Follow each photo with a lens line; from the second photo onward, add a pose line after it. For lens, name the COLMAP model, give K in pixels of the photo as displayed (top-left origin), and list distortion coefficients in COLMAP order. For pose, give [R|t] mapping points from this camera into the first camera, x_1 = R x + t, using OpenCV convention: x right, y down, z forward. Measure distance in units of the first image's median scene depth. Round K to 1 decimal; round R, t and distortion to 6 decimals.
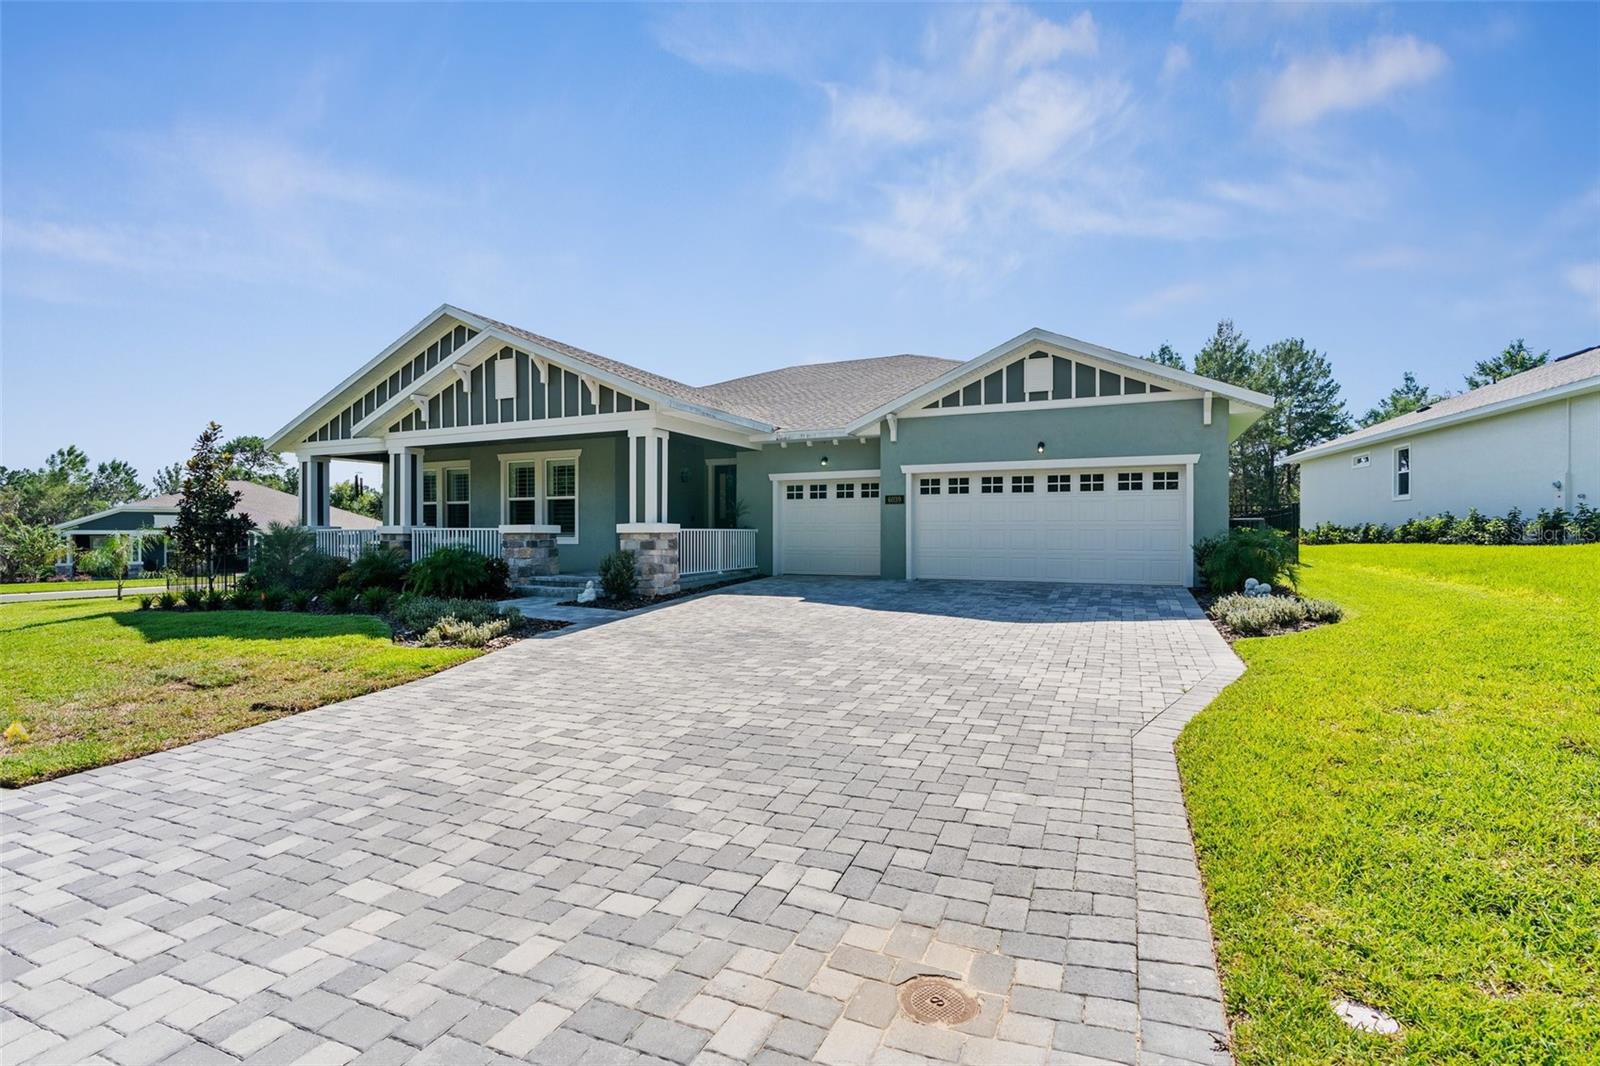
lens RADIAL K [[746.1, 0, 799.3], [0, 746.1, 541.0], [0, 0, 1]] dist [0.001150, 0.000185]
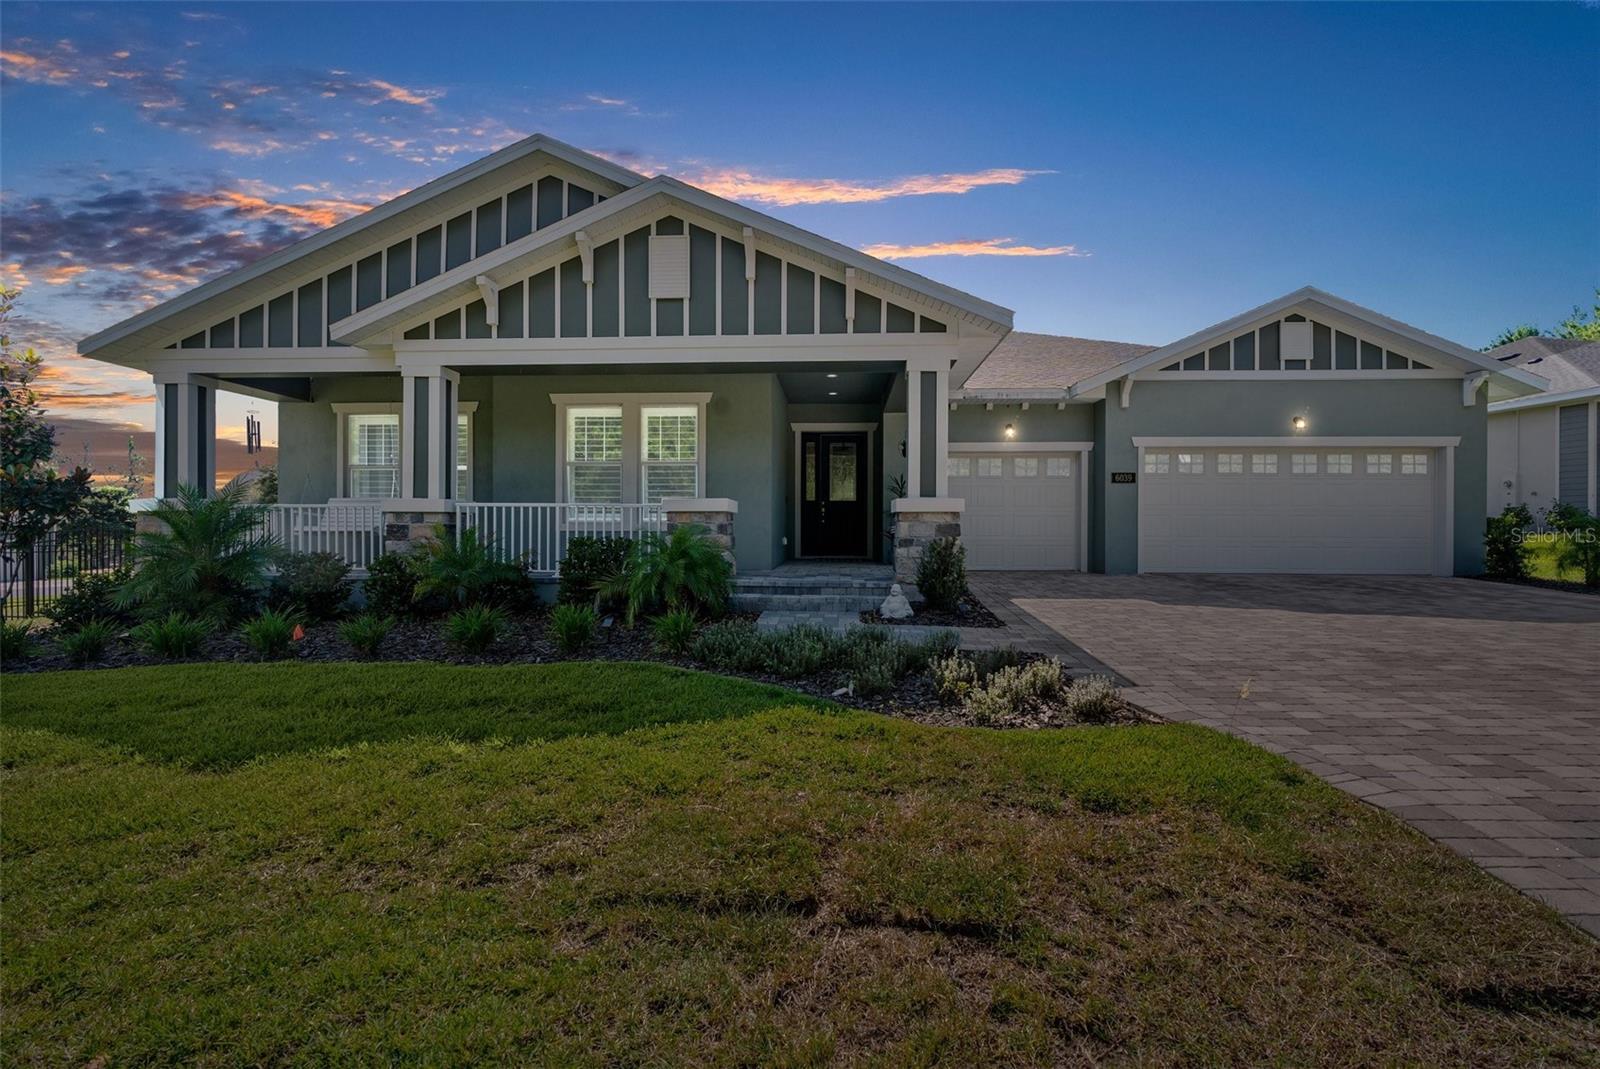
lens RADIAL K [[734.0, 0, 800.2], [0, 734.0, 534.7], [0, 0, 1]] dist [-0.001266, 0.000001]
pose [[0.928657, 0.001409, 0.370937, -0.522775], [-0.000168, 0.999994, -0.003380, 0.011065], [-0.370940, 0.003076, 0.928652, 0.385676]]
